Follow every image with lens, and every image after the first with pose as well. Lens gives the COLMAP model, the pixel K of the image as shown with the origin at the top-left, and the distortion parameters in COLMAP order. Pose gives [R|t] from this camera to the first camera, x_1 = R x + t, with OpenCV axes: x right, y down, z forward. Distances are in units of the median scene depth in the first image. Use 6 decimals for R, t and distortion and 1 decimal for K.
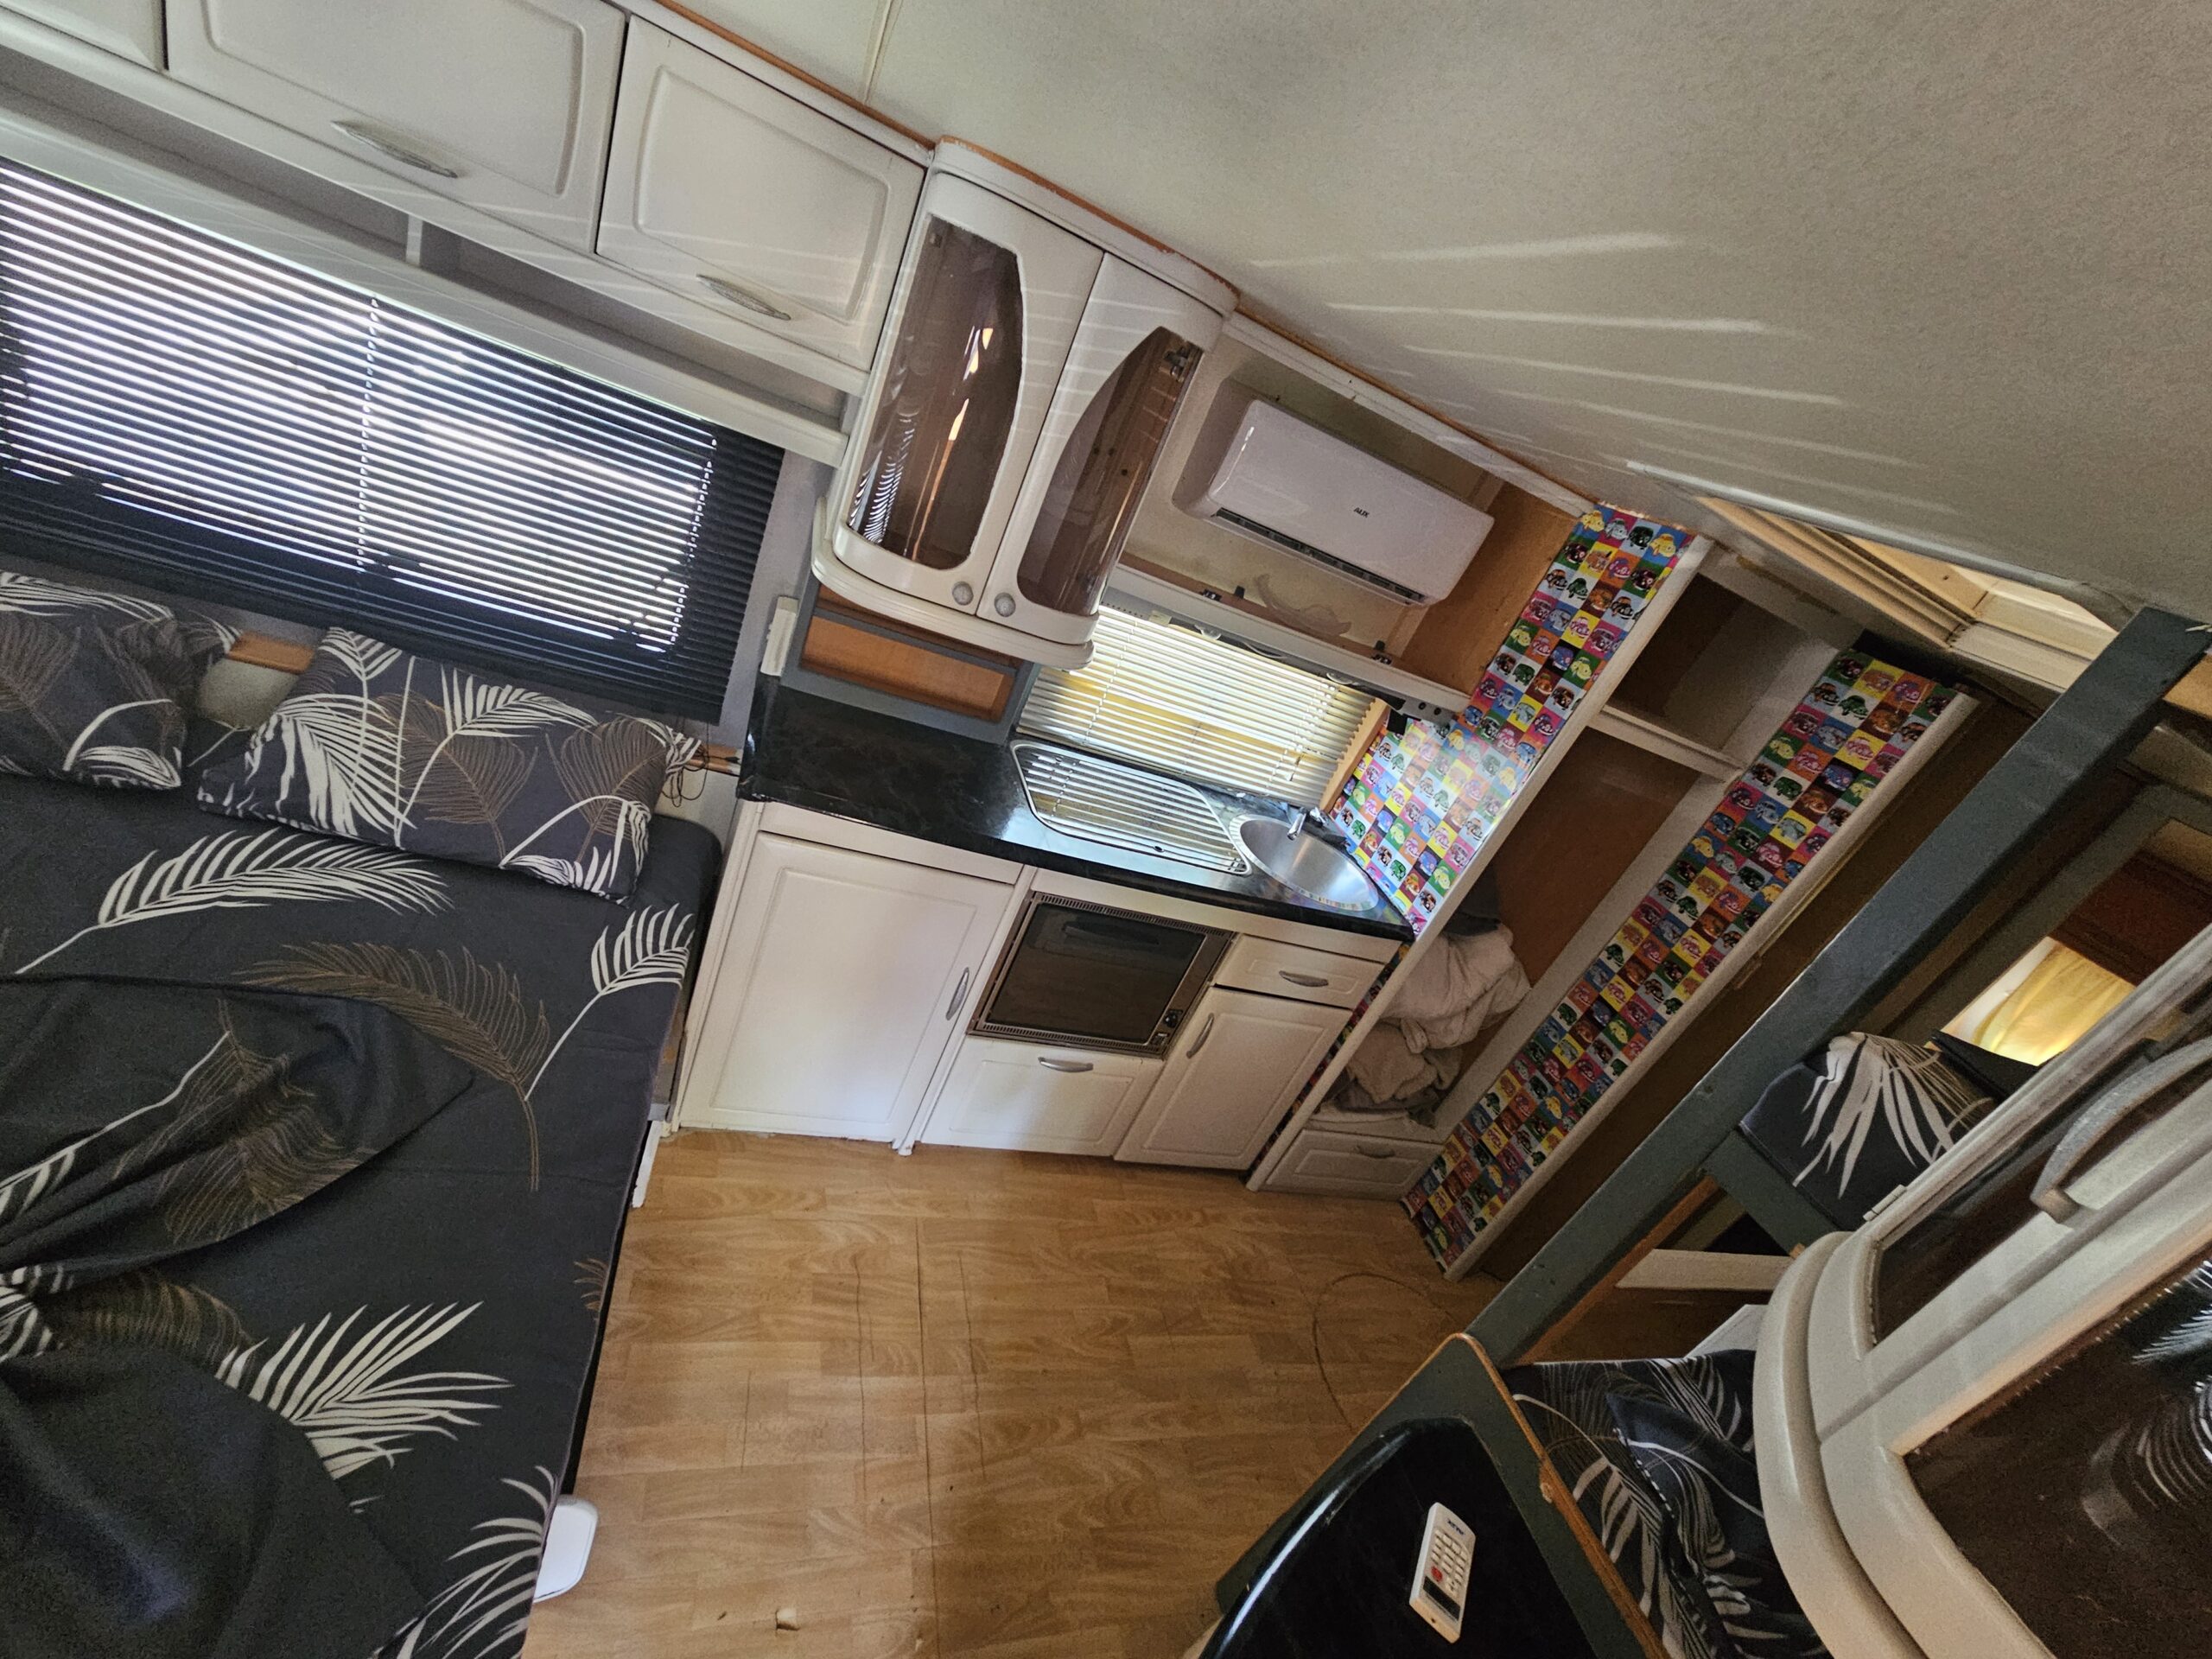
lens RADIAL K [[904.7, 0, 1101.0], [0, 904.7, 842.9], [0, 0, 1]] dist [-0.000408, -0.001120]
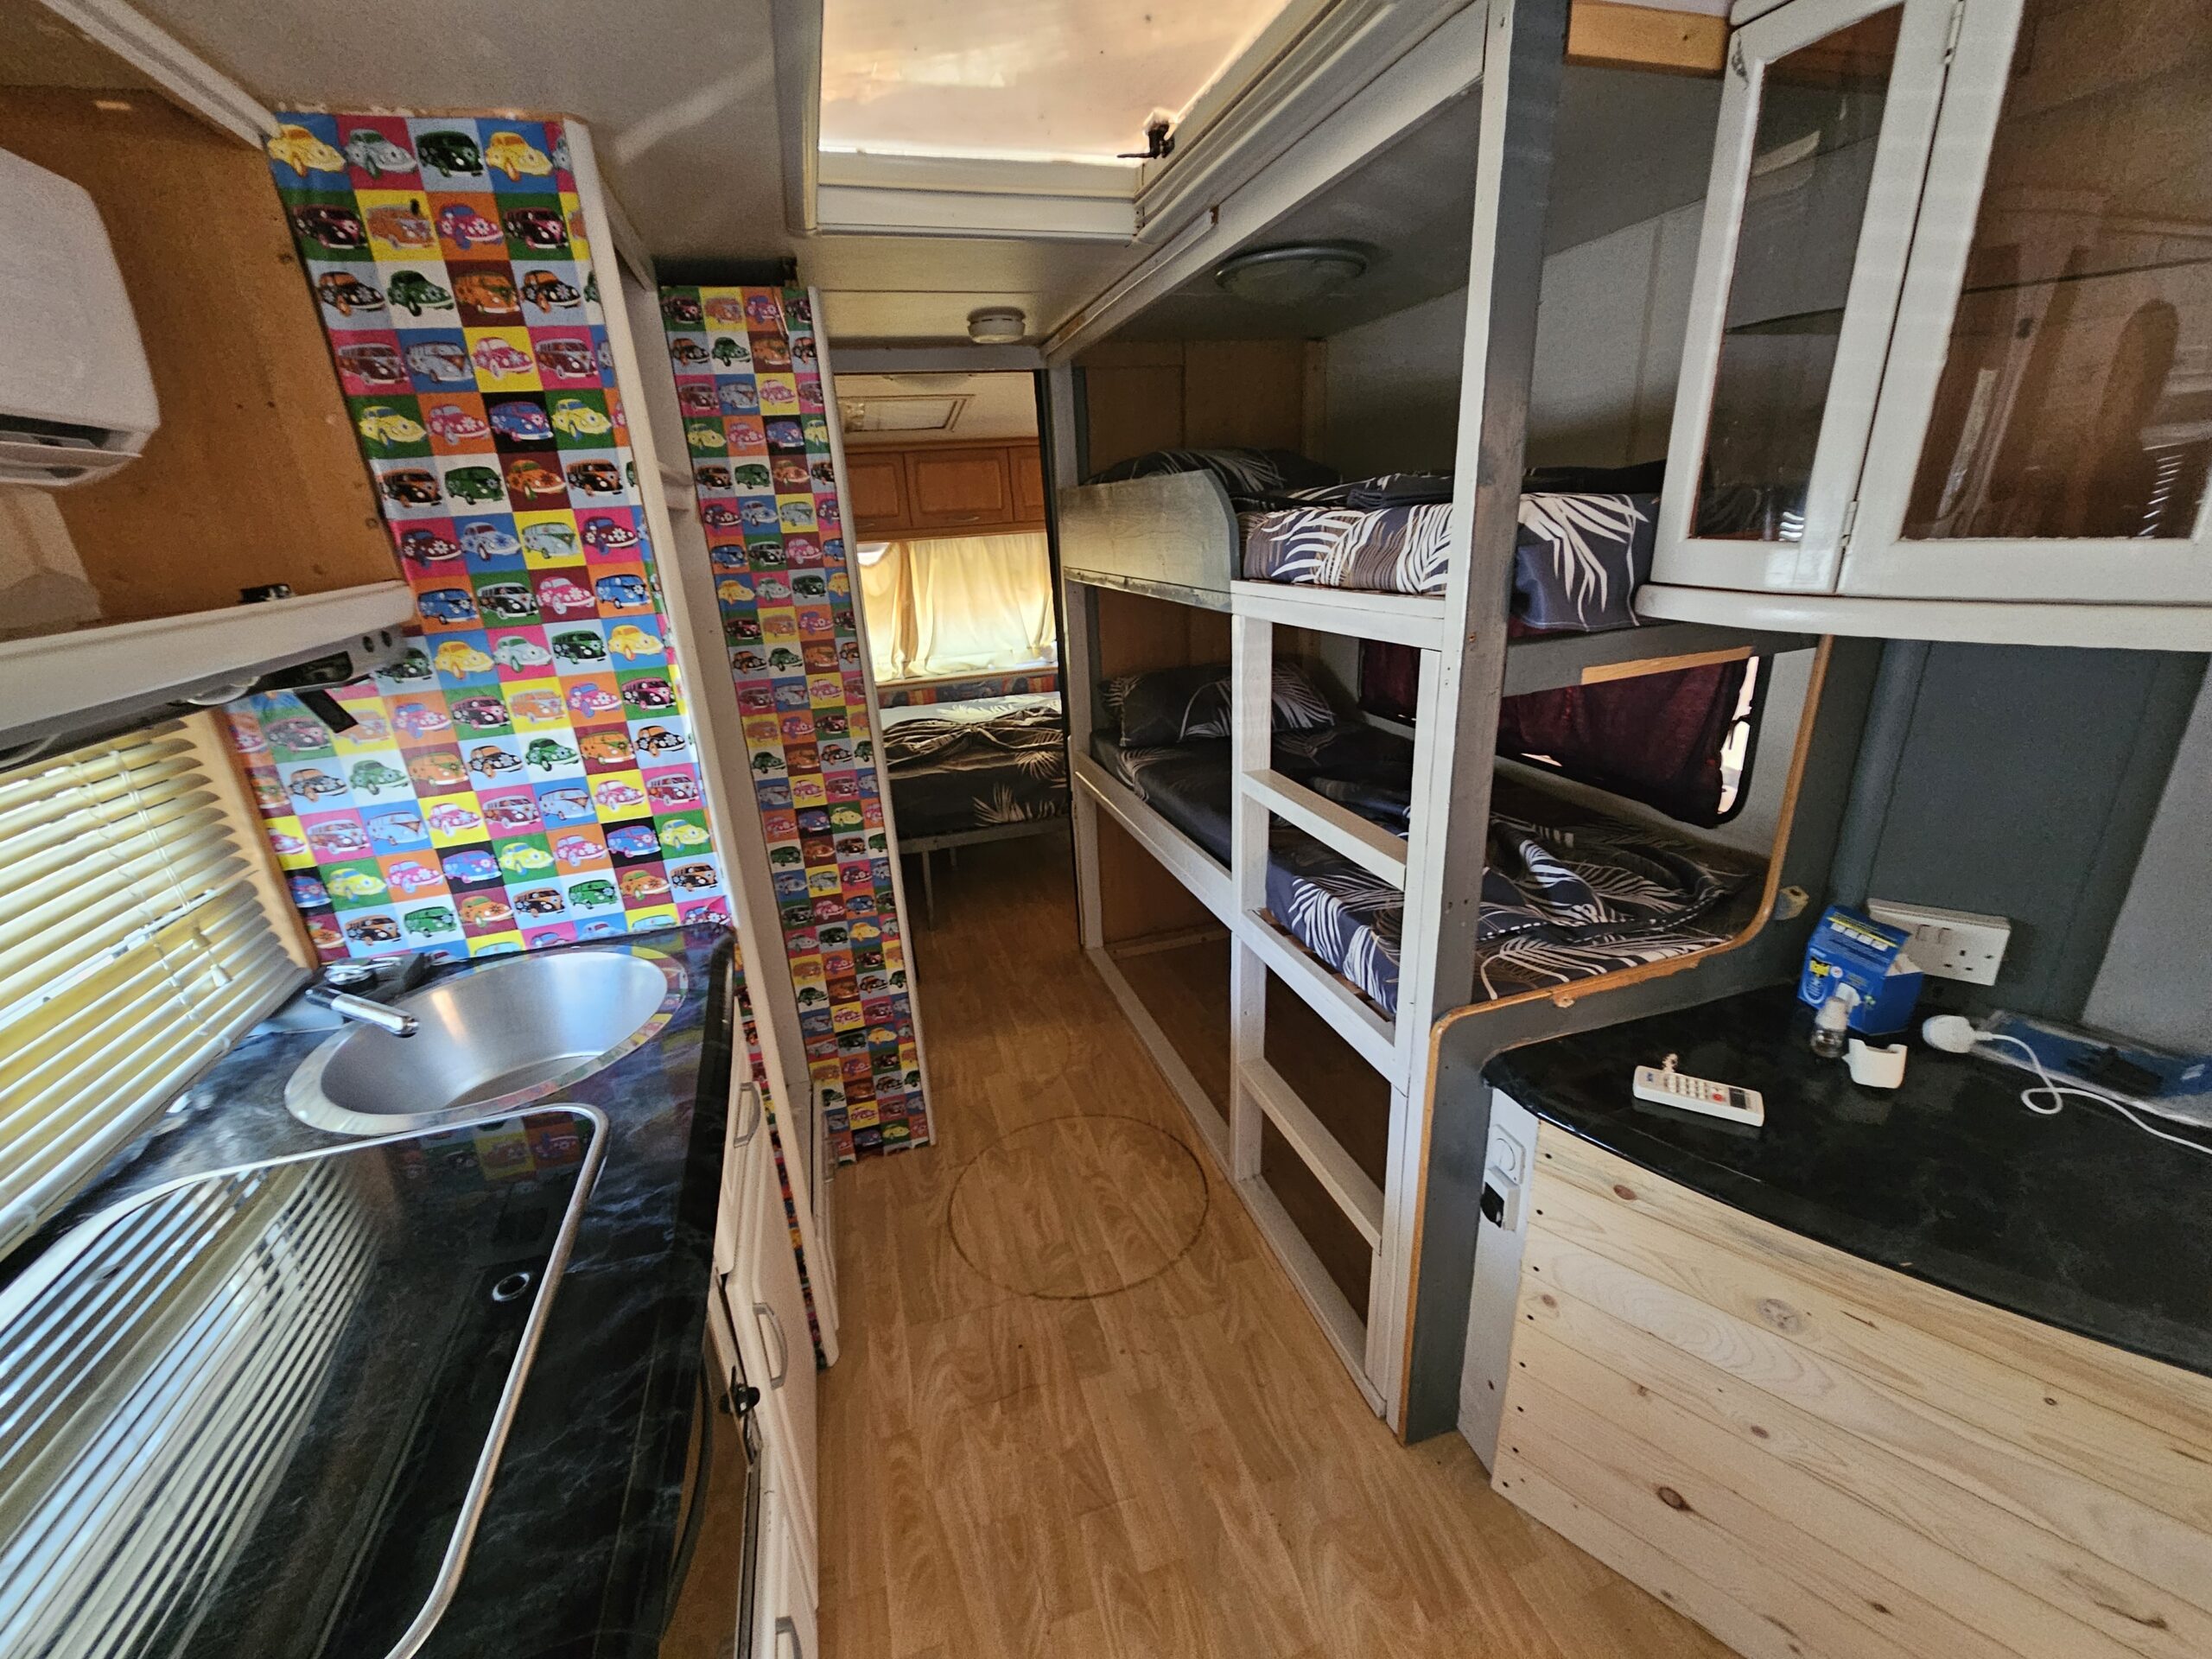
lens RADIAL K [[908.3, 0, 1103.0], [0, 908.3, 839.0], [0, 0, 1]] dist [-0.000810, -0.000689]
pose [[-0.044188, -0.679694, 0.732163, -0.082512], [0.493134, 0.622530, 0.607680, -0.187047], [-0.868830, 0.387907, 0.307672, 0.554913]]
